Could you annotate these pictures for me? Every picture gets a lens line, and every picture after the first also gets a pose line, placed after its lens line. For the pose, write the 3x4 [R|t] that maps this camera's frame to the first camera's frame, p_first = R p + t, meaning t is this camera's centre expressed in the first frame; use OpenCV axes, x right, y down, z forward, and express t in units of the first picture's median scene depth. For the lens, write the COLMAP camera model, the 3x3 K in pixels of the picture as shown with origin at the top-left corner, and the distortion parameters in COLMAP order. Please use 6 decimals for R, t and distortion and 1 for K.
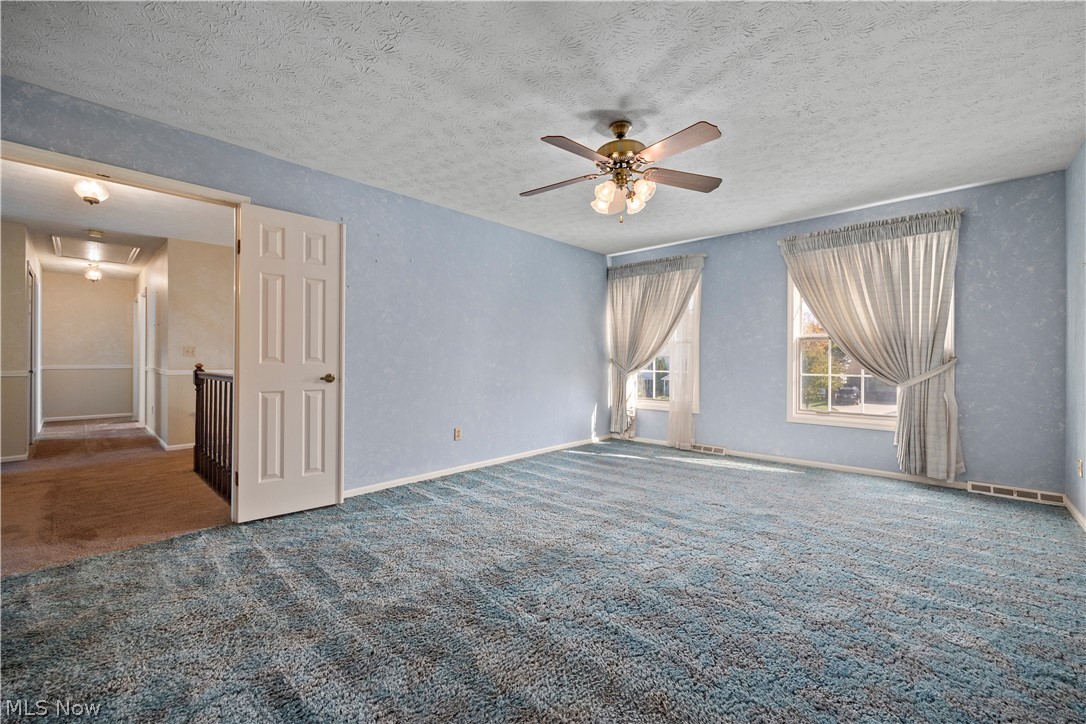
lens RADIAL K [[432.8, 0, 542.5], [0, 432.8, 365.3], [0, 0, 1]] dist [0.001604, -0.000317]
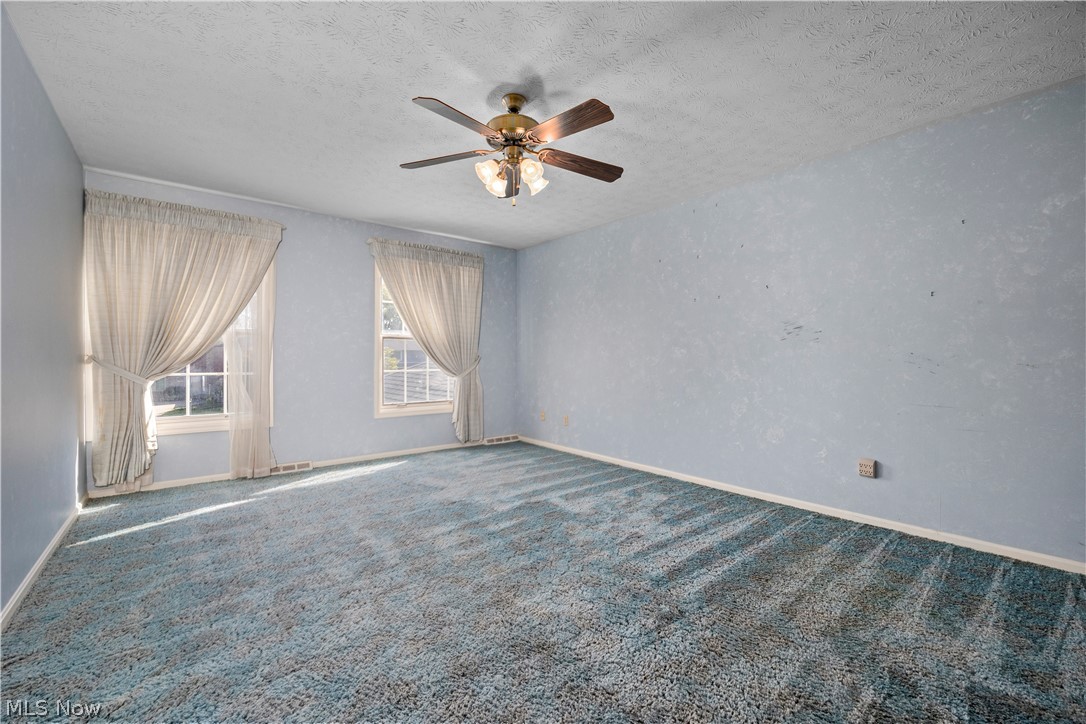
lens RADIAL K [[448.5, 0, 543.0], [0, 448.5, 362.0], [0, 0, 1]] dist [-0.000840, -0.000127]
pose [[0.146196, -0.006570, 0.989234, -0.421040], [0.012779, 0.999907, 0.004752, -0.002460], [-0.989173, 0.011947, 0.146266, 0.455352]]
